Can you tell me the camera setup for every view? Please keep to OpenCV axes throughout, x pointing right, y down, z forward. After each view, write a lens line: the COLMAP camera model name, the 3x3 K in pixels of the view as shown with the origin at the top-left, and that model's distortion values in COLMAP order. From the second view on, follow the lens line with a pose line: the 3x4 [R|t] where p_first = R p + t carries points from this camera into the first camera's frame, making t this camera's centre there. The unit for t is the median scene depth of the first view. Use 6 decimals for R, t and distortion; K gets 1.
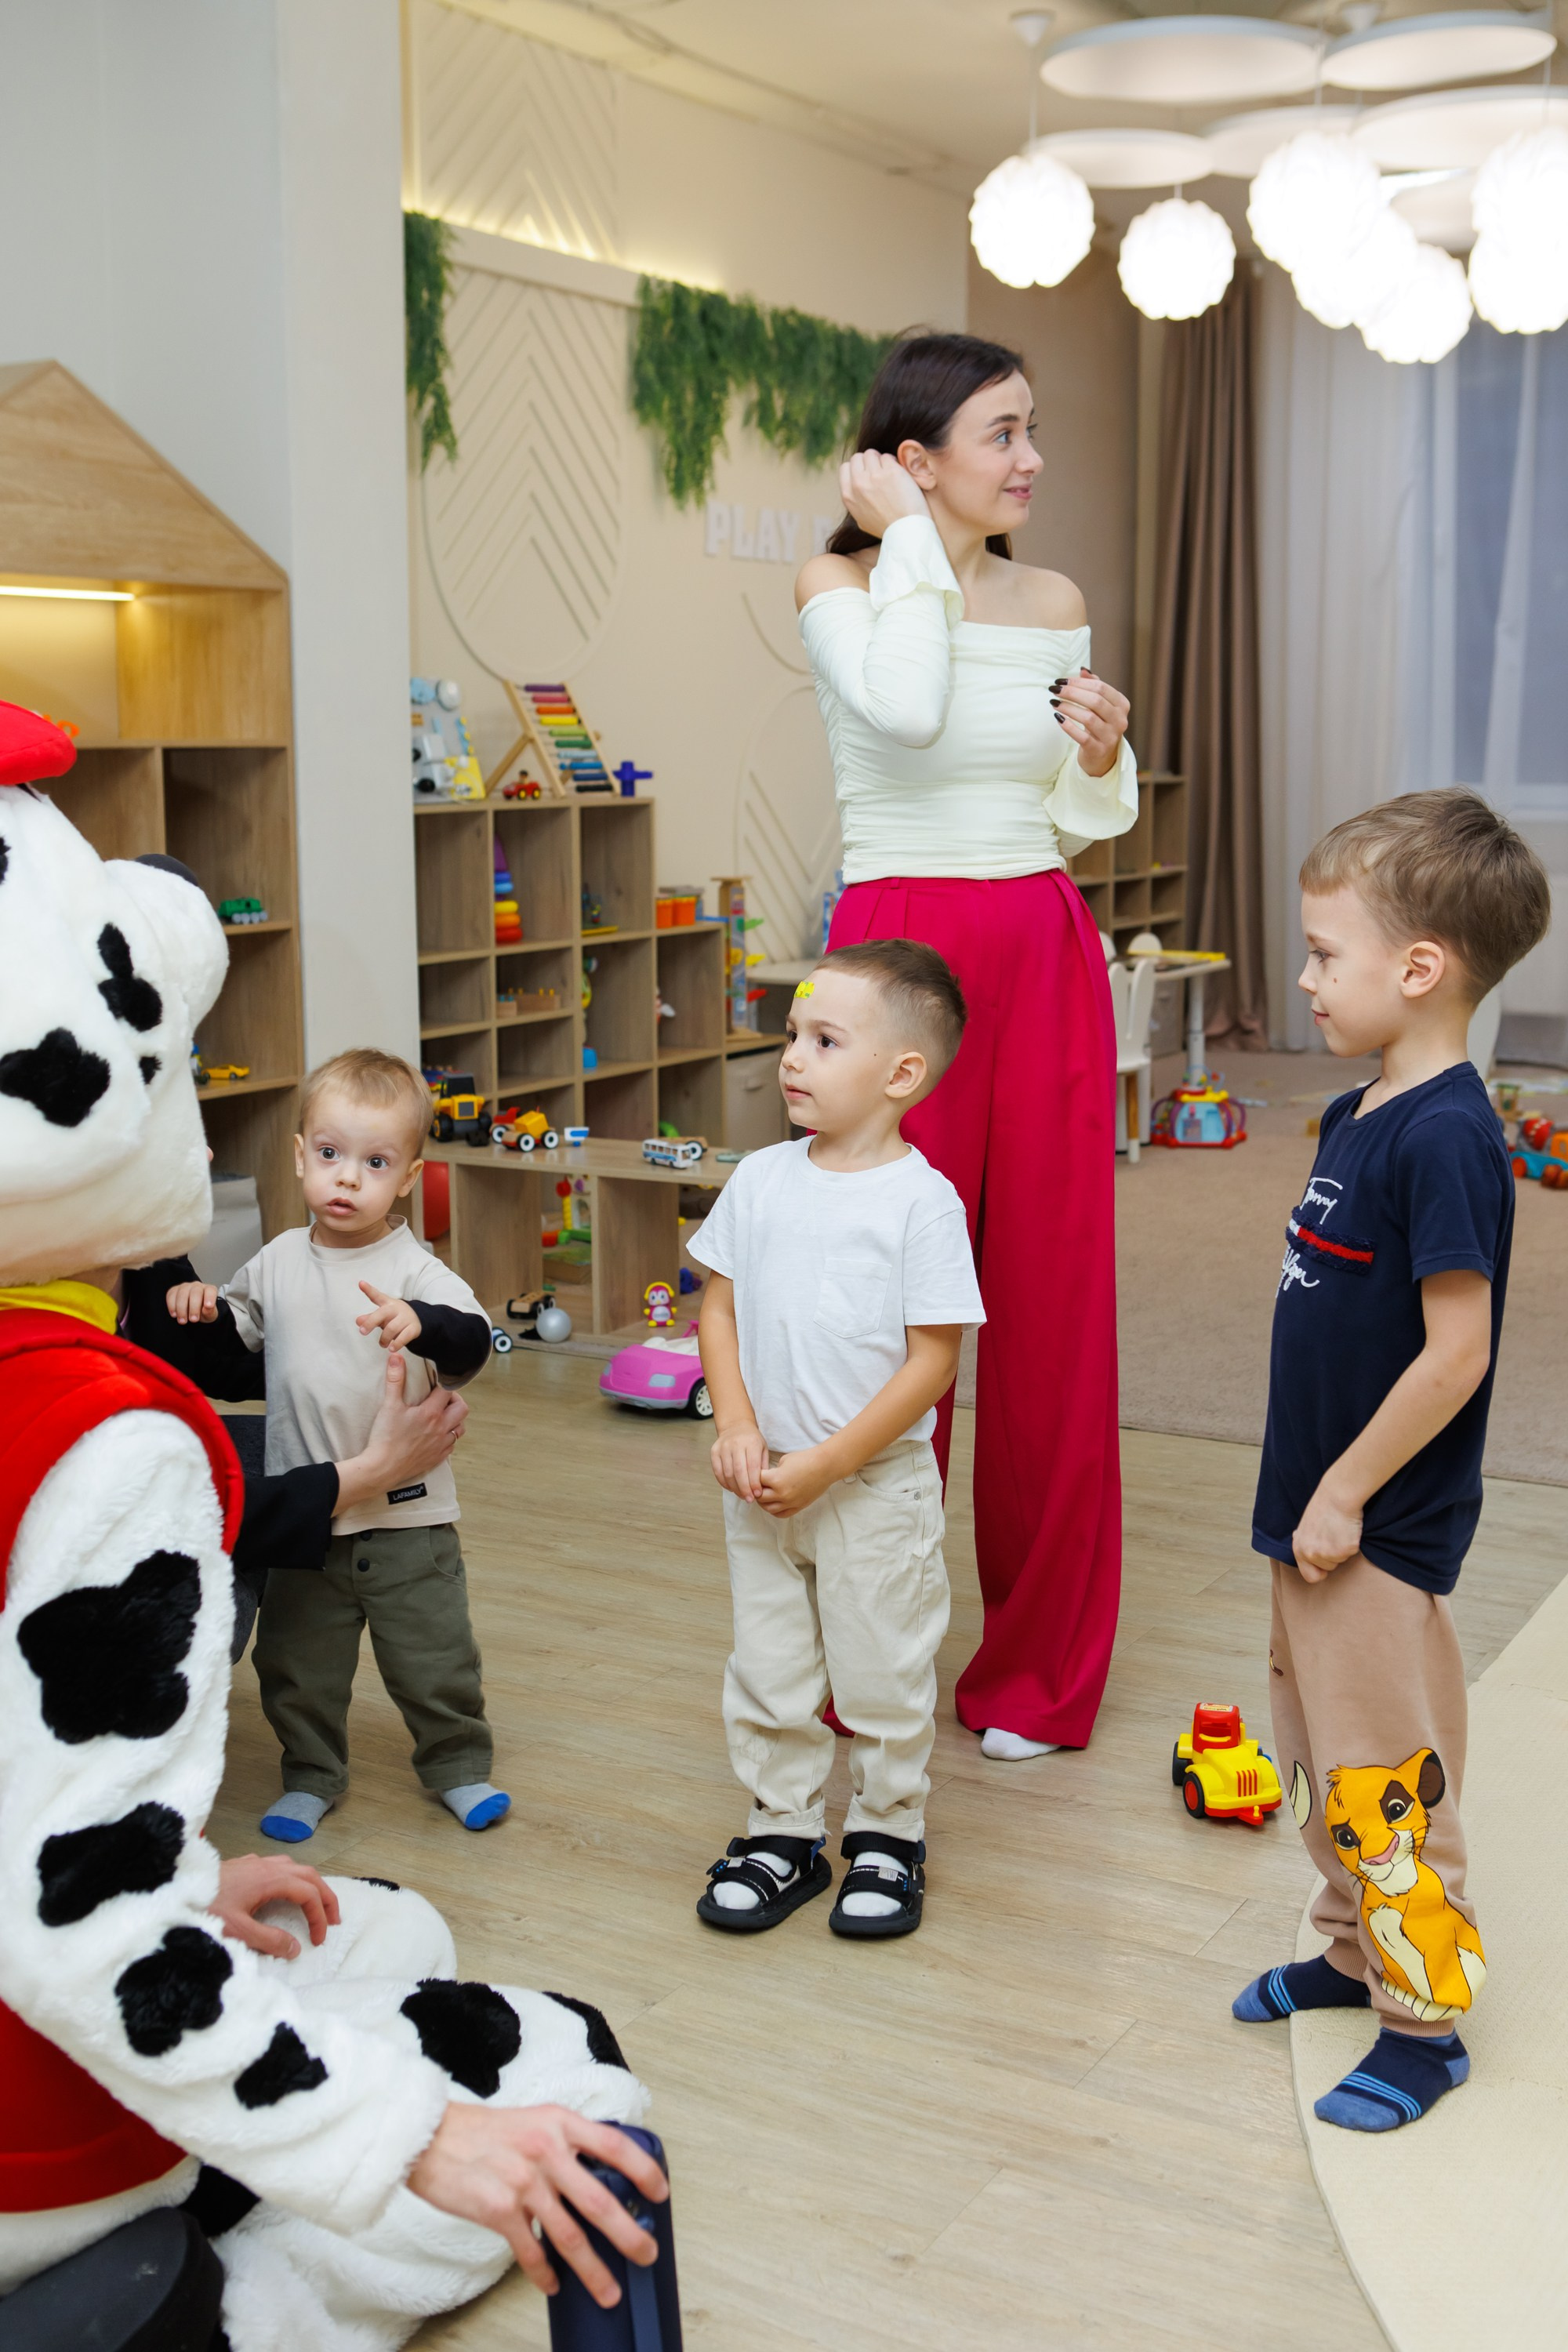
lens RADIAL K [[2733.9, 0, 787.8], [0, 2733.9, 1154.9], [0, 0, 1]] dist [-0.005942, 0.013331]
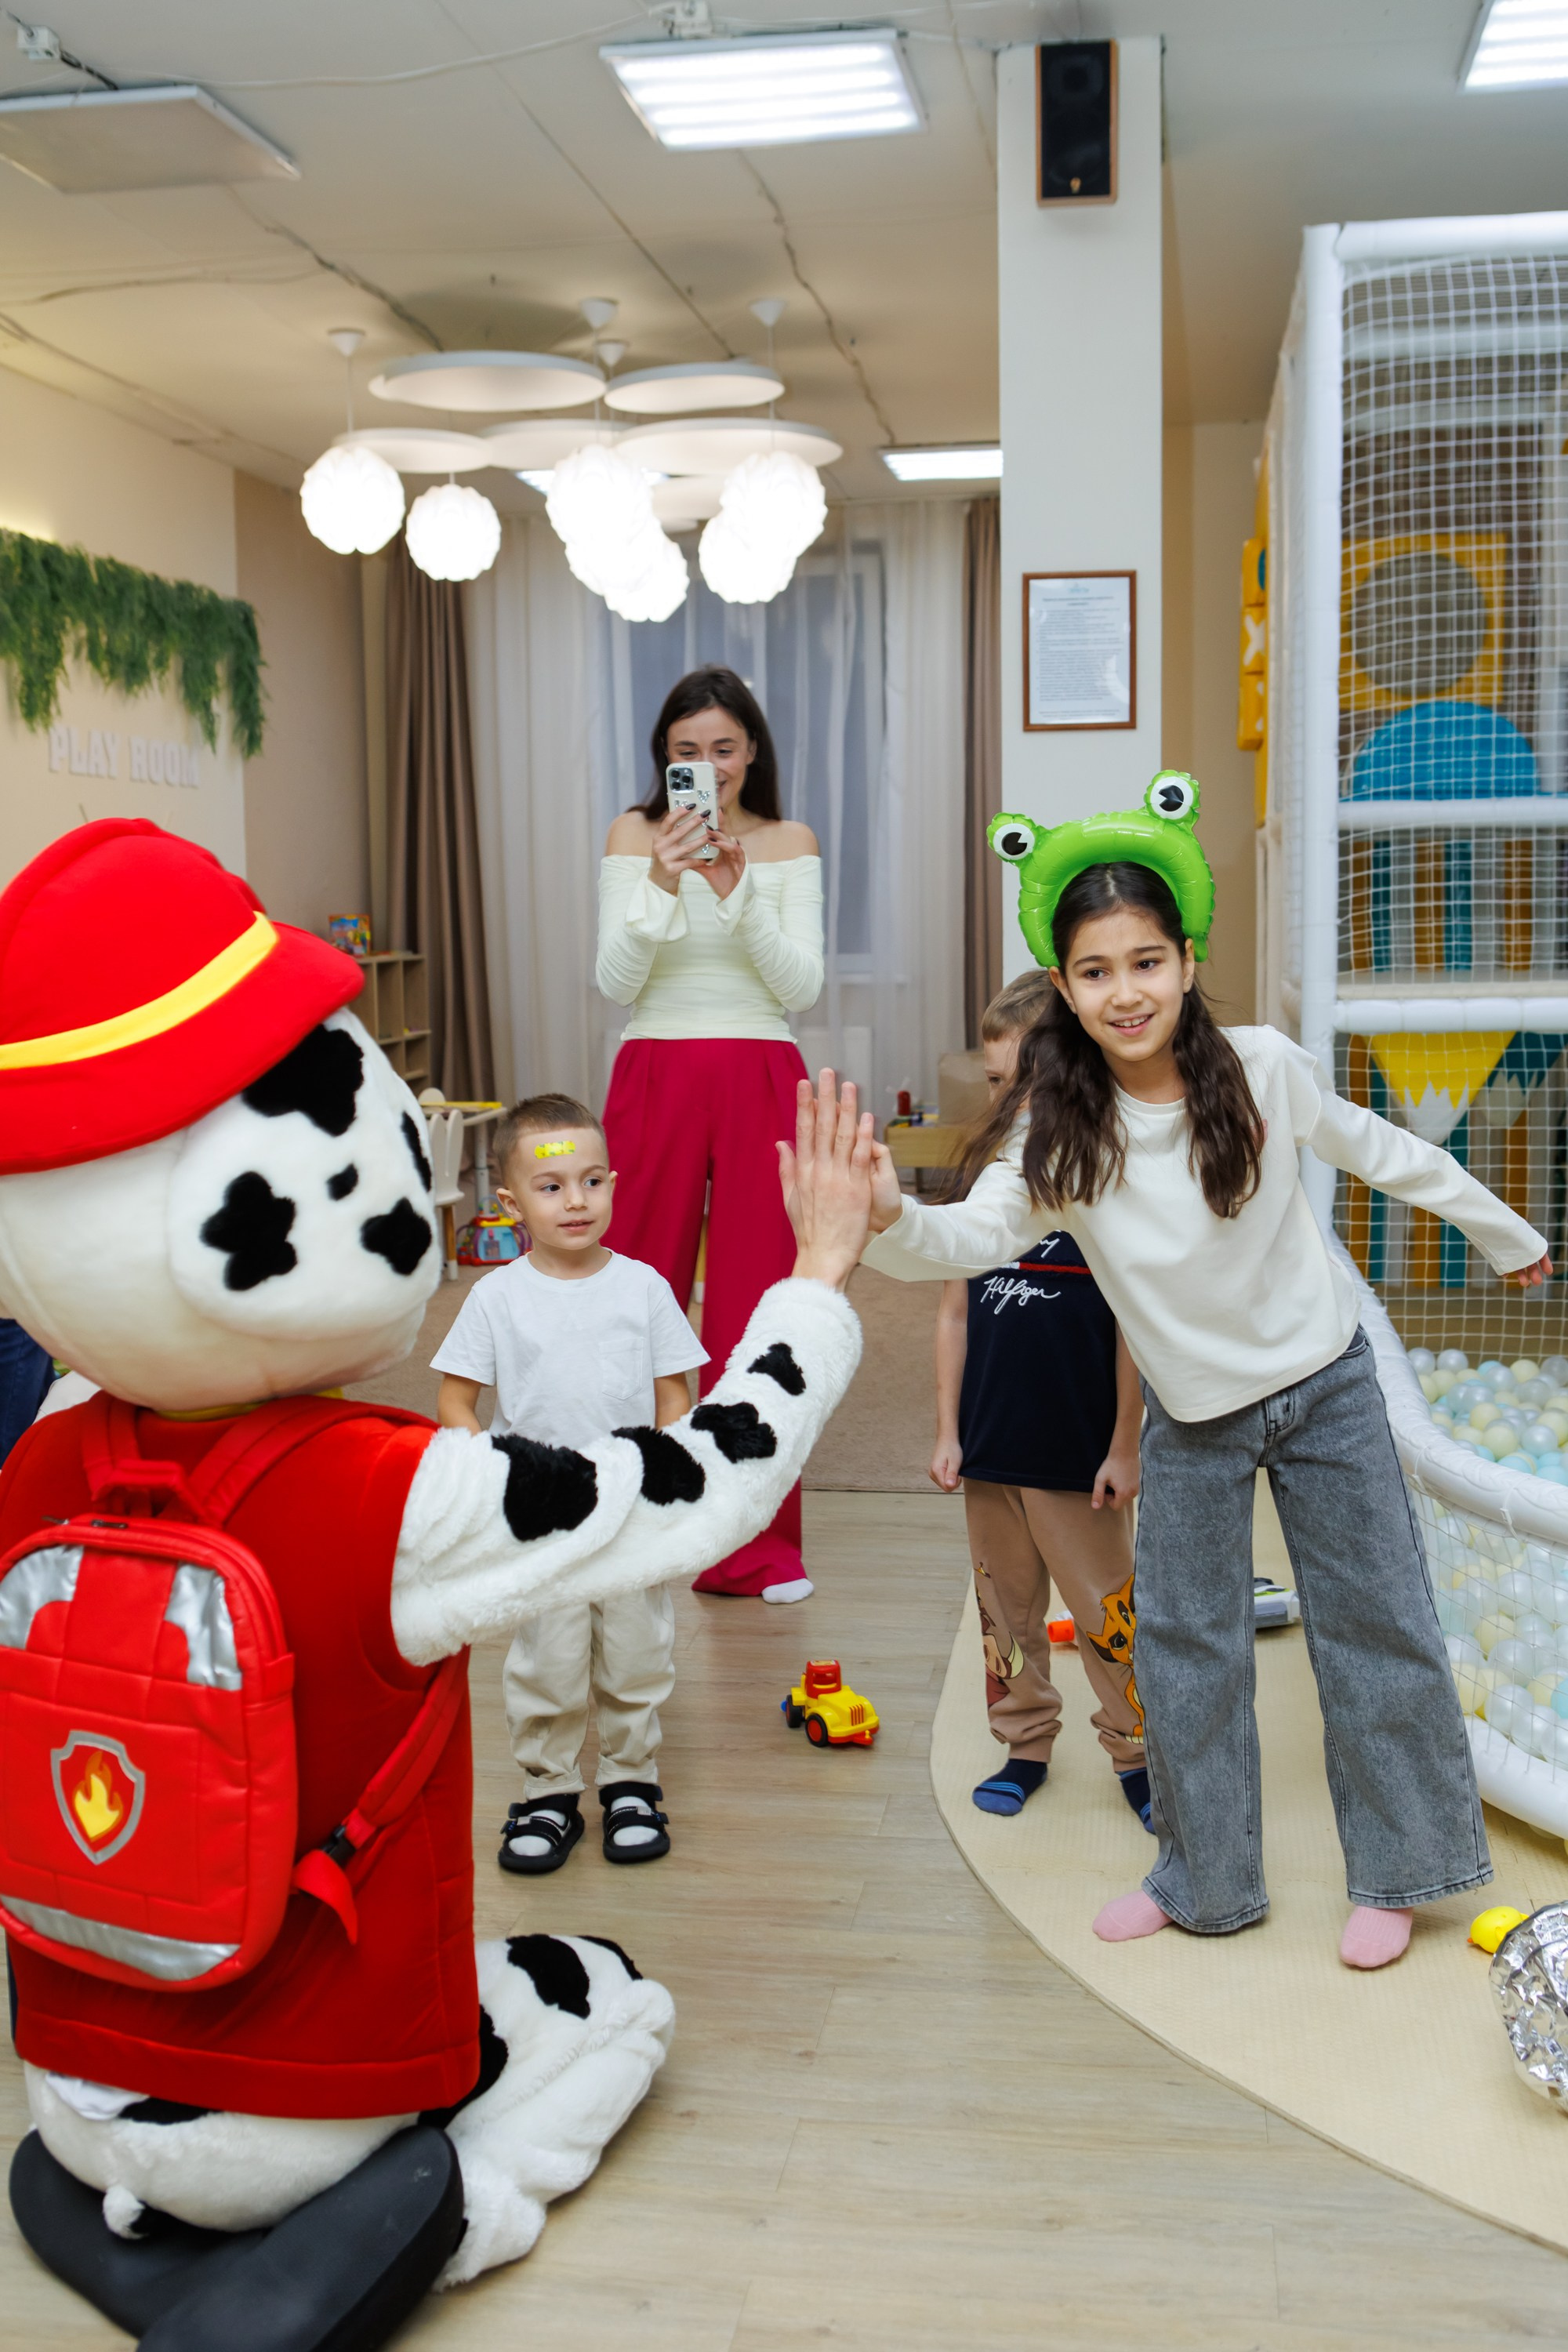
lens RADIAL K [[2453.4, 0, 784.0], [0, 2453.4, 1176.0], [0, 0, 1]] dist [0.004690, -0.017972]
pose [[0.933202, -0.051532, 0.355639, -0.138149], [0.067211, 0.997230, -0.031866, 0.001634], [-0.353012, 0.053640, 0.934080, -0.060079]]
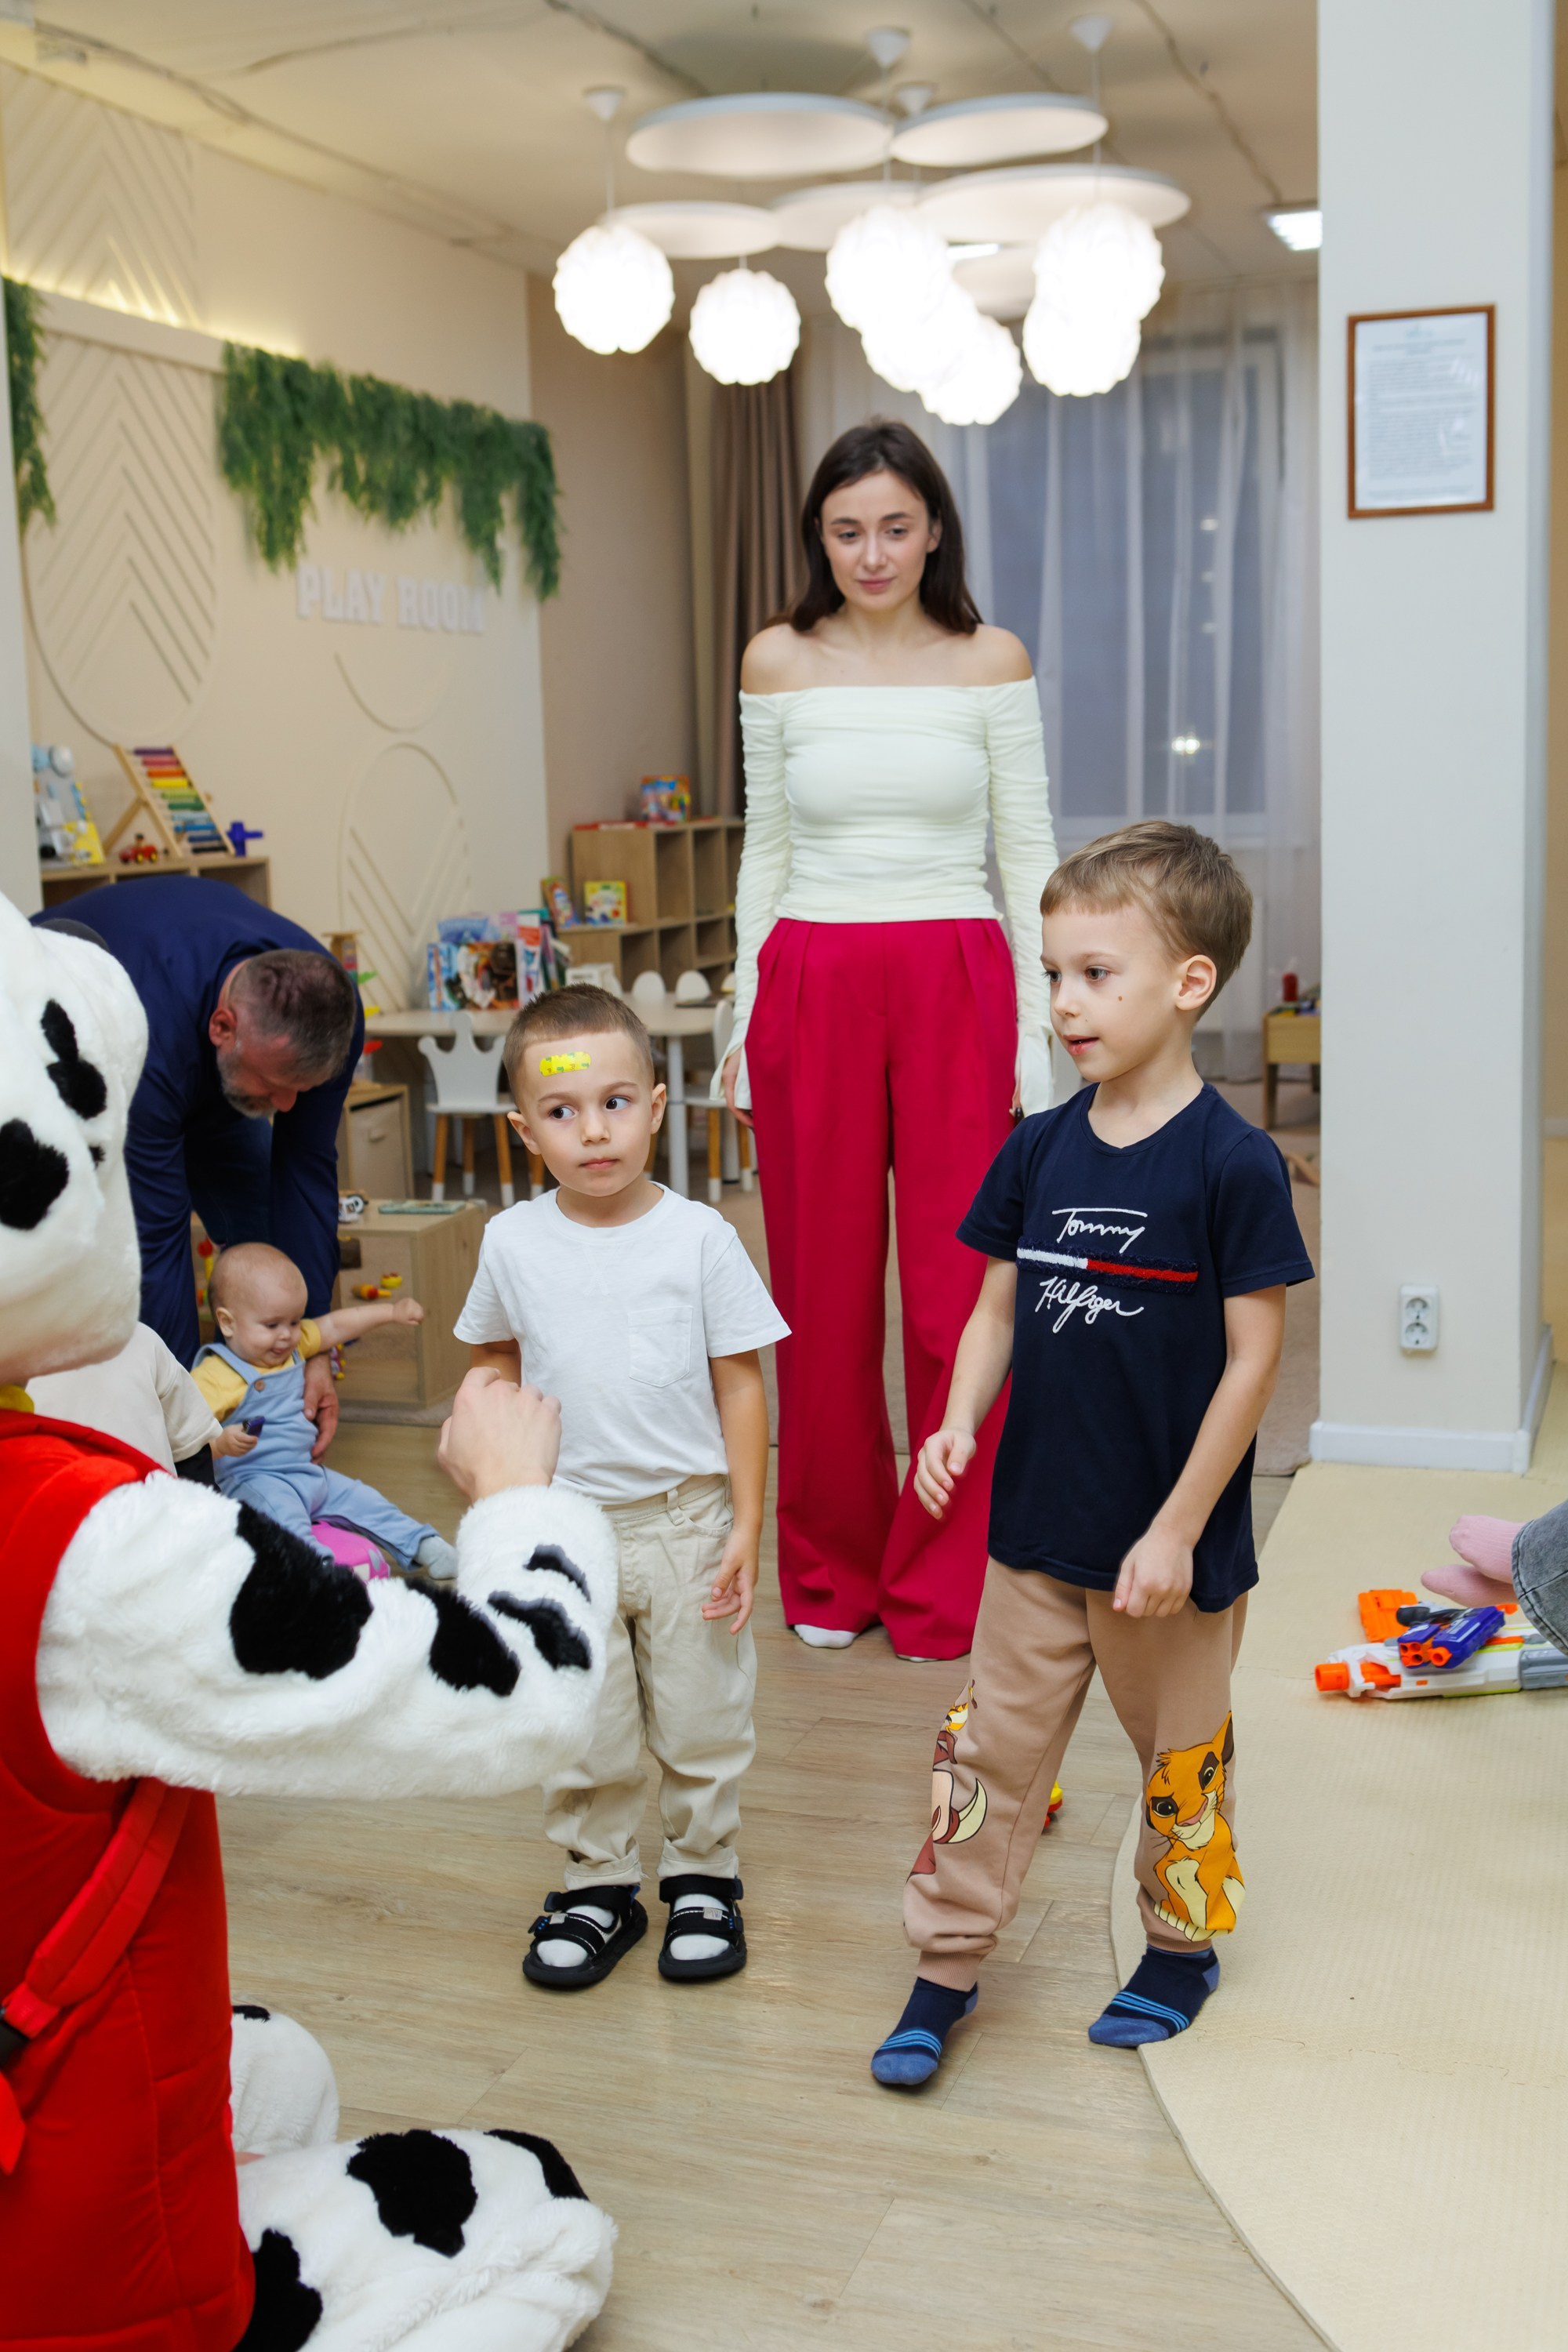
lens RADIAL K [[2603.4, 0, 784.0], [0, 2603.4, 1176.0], [0, 0, 1]] dist [-0.030157, 0.055413]
pose [[0.982510, -0.054880, 0.177939, -0.042513], [0.055626, 0.998451, 0.000792, -0.003309], [-0.177707, 0.009120, 0.984041, 0.024008]]
